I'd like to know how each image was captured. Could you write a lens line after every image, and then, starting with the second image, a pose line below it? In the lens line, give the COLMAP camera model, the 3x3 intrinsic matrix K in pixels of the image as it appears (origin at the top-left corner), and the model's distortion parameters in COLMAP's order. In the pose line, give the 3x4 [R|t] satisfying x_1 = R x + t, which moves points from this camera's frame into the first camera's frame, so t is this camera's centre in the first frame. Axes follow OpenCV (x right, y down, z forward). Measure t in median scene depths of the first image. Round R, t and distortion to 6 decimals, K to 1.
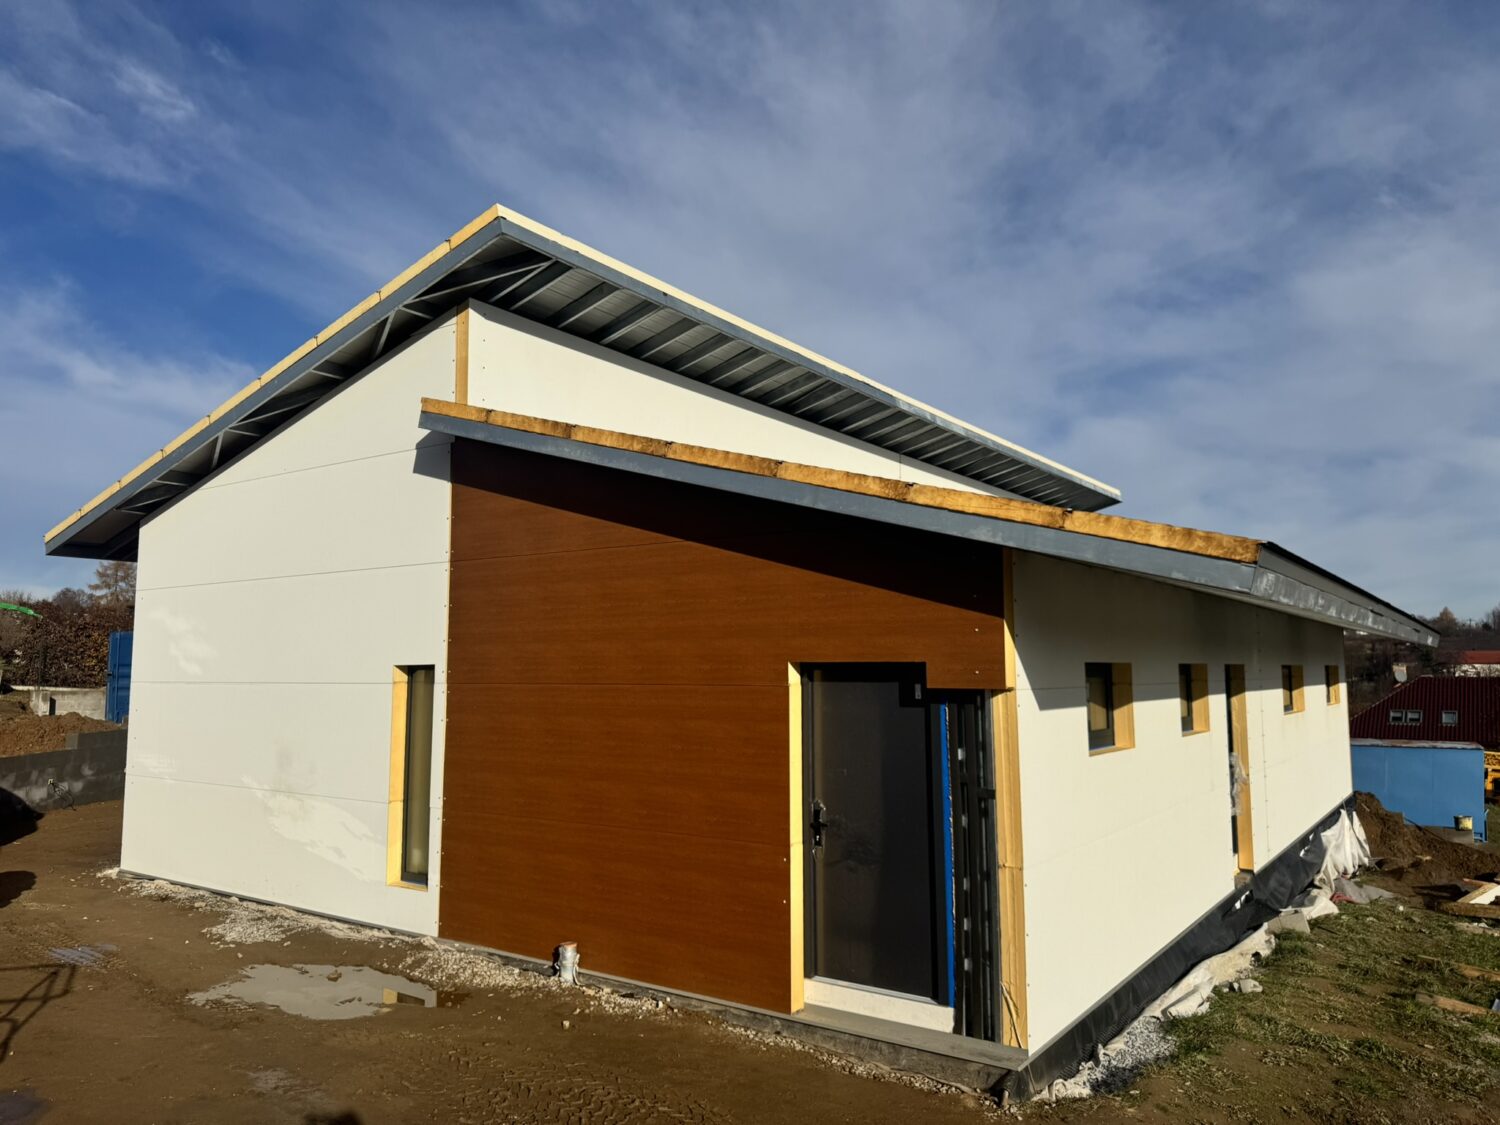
lens RADIAL K [[1069.9, 0, 750.0], [0, 1069.9, 562.5], [0, 0, 1]] dist [0.005101, -0.000571]
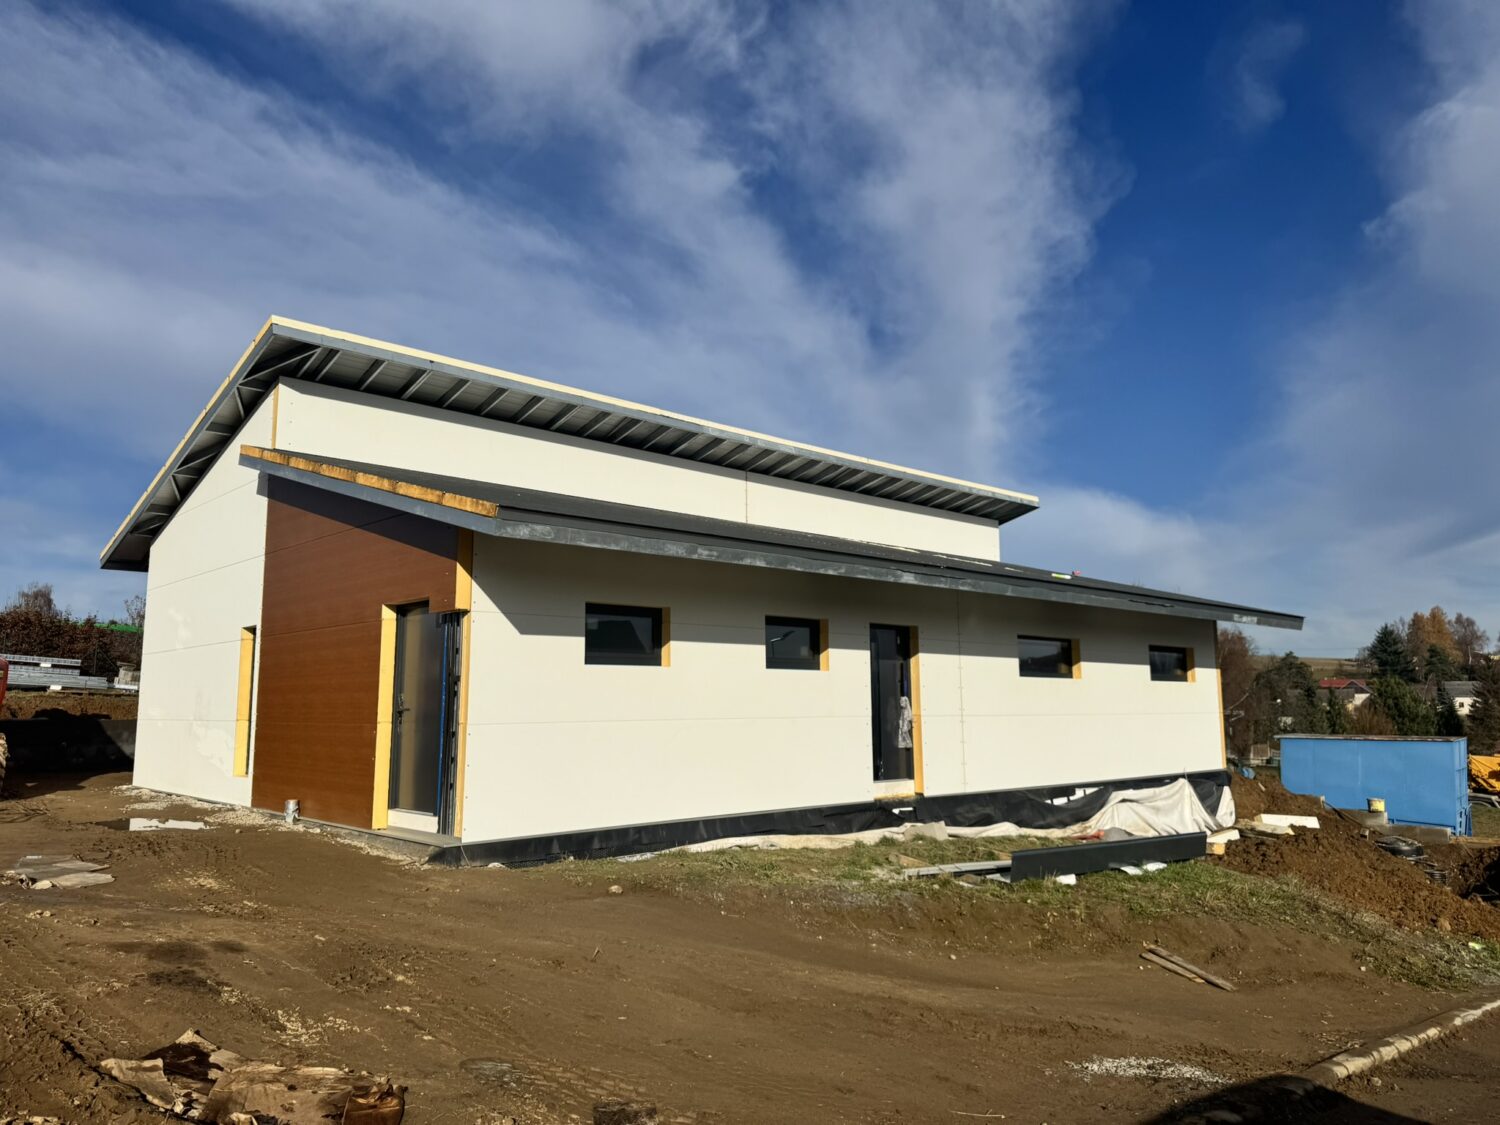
lens RADIAL K [[1069.9, 0, 750.0], [0, 1069.9, 562.5], [0, 0, 1]] dist [0.005101, -0.000571]
pose [[0.978936, -0.029509, -0.202024, 0.674823], [0.022528, 0.999070, -0.036768, 0.079745], [0.202921, 0.031443, 0.978690, -0.311462]]
